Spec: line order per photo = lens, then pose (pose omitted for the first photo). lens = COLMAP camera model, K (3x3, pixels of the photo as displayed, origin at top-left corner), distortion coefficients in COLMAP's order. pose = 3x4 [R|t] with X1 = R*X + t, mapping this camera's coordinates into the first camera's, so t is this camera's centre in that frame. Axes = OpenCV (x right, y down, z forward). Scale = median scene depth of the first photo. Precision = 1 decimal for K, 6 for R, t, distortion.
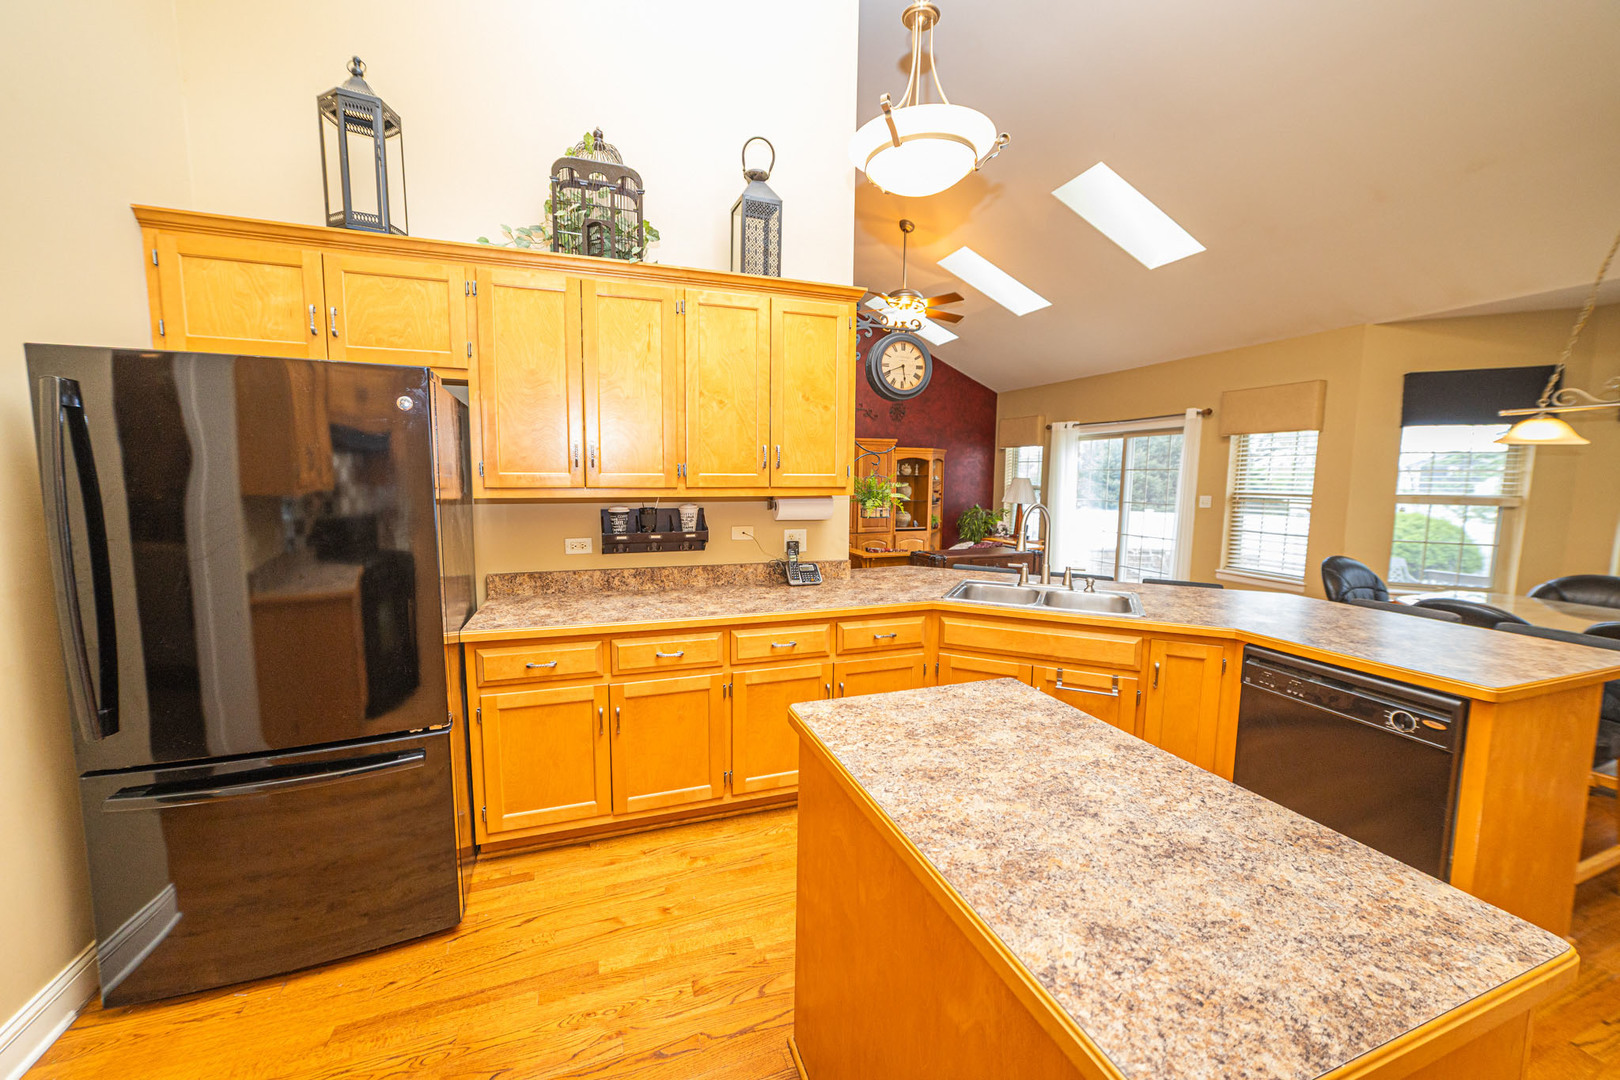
lens RADIAL K [[610.0, 0, 806.0], [0, 610.0, 537.7], [0, 0, 1]] dist [-0.030714, 0.010335]
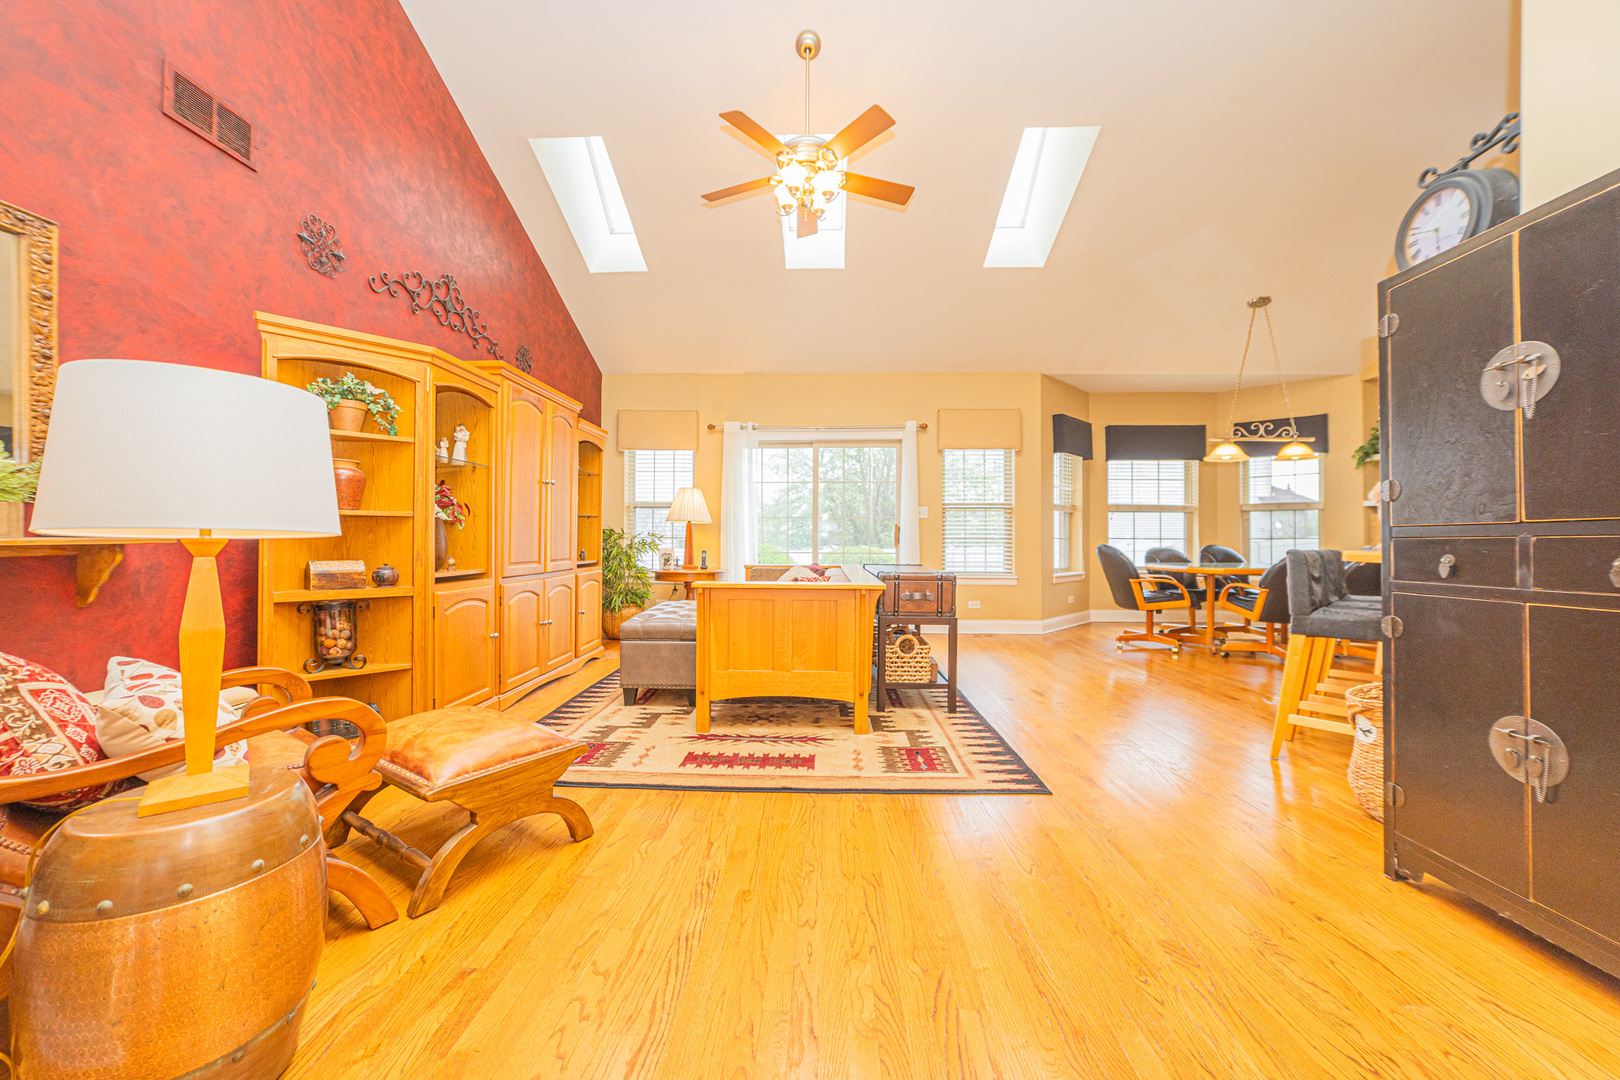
lens RADIAL K [[620.0, 0, 809.3], [0, 620.0, 537.3], [0, 0, 1]] dist [-0.031590, 0.011554]
pose [[0.369871, -0.002083, 0.929081, -0.826718], [0.096524, 0.994672, -0.036197, 0.006214], [-0.924056, 0.103067, 0.368101, 1.635083]]
